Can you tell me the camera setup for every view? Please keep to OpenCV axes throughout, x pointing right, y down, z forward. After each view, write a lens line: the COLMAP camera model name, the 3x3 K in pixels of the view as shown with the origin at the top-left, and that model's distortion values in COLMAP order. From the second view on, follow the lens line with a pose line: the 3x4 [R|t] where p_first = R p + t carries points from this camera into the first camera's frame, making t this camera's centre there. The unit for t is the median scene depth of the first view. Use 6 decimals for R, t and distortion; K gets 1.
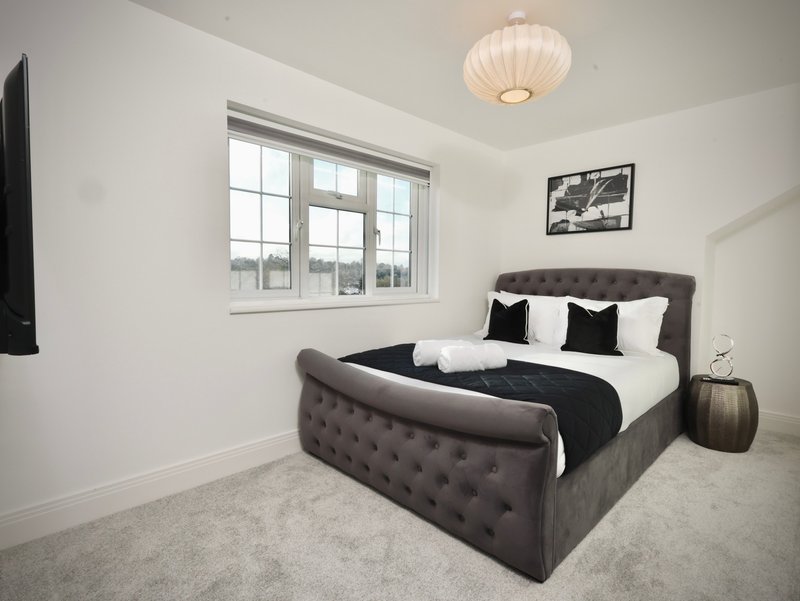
lens RADIAL K [[414.3, 0, 402.3], [0, 414.3, 302.0], [0, 0, 1]] dist [0.006838, -0.001105]
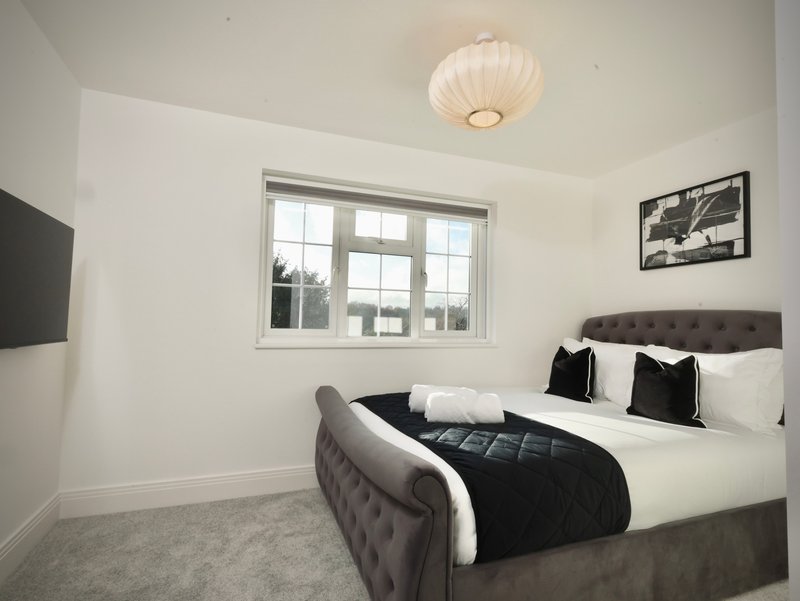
lens RADIAL K [[414.3, 0, 404.4], [0, 414.3, 304.1], [0, 0, 1]] dist [0.006838, -0.001105]
pose [[0.911786, -0.010371, -0.410534, 0.331016], [-0.035812, 0.993865, -0.104646, 0.008628], [0.409100, 0.110117, 0.905821, 0.096722]]
